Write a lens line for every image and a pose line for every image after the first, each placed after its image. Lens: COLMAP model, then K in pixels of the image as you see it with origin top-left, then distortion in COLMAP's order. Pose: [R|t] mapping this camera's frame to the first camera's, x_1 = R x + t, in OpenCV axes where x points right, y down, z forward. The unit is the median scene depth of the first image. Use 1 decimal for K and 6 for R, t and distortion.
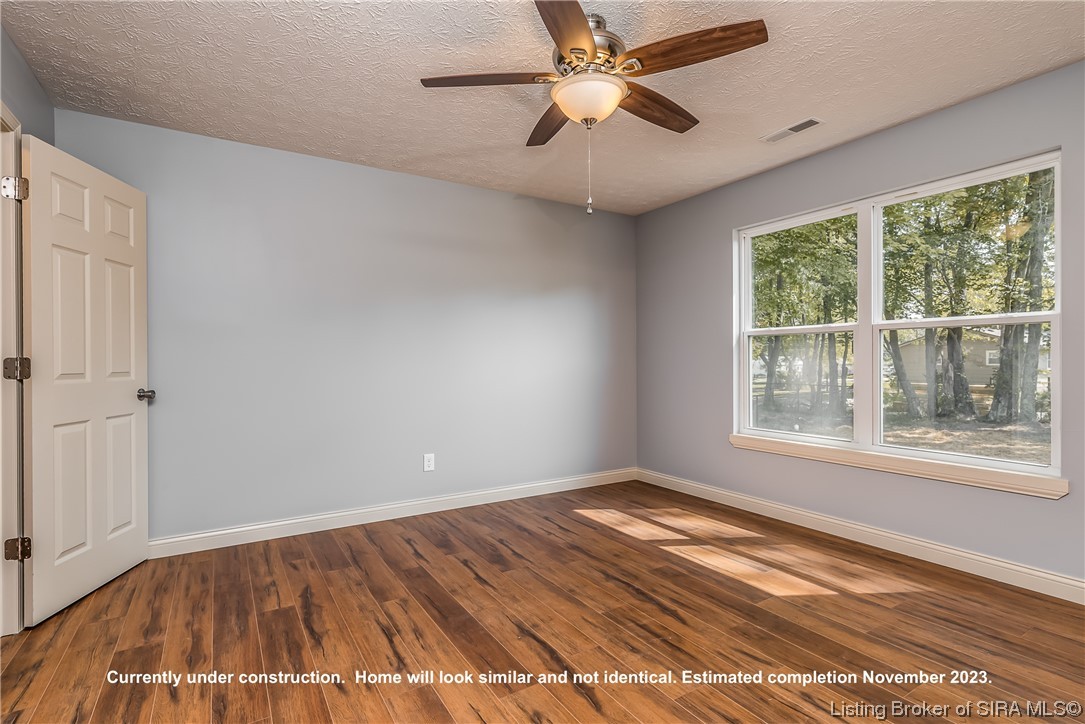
lens RADIAL K [[524.4, 0, 541.4], [0, 524.4, 361.2], [0, 0, 1]] dist [0.001004, 0.000409]
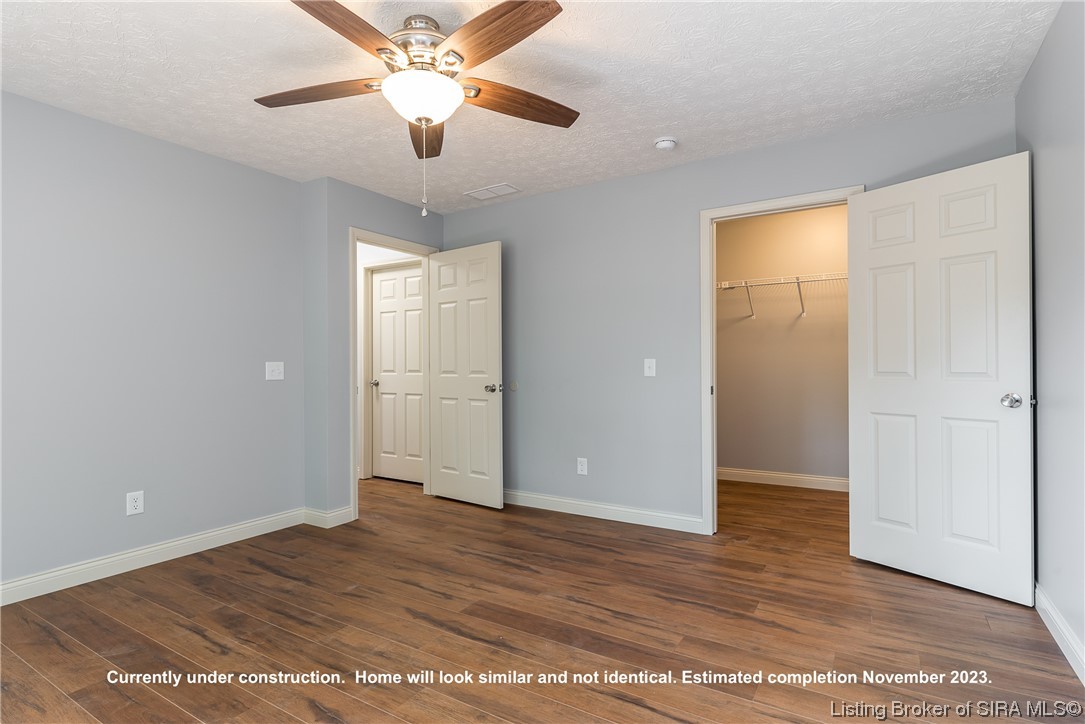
lens RADIAL K [[524.4, 0, 545.1], [0, 524.4, 361.4], [0, 0, 1]] dist [0.001004, 0.000409]
pose [[-0.890755, 0.009698, -0.454379, 0.319096], [0.012508, 0.999917, -0.003178, 0.013271], [0.454311, -0.008514, -0.890803, 1.875947]]
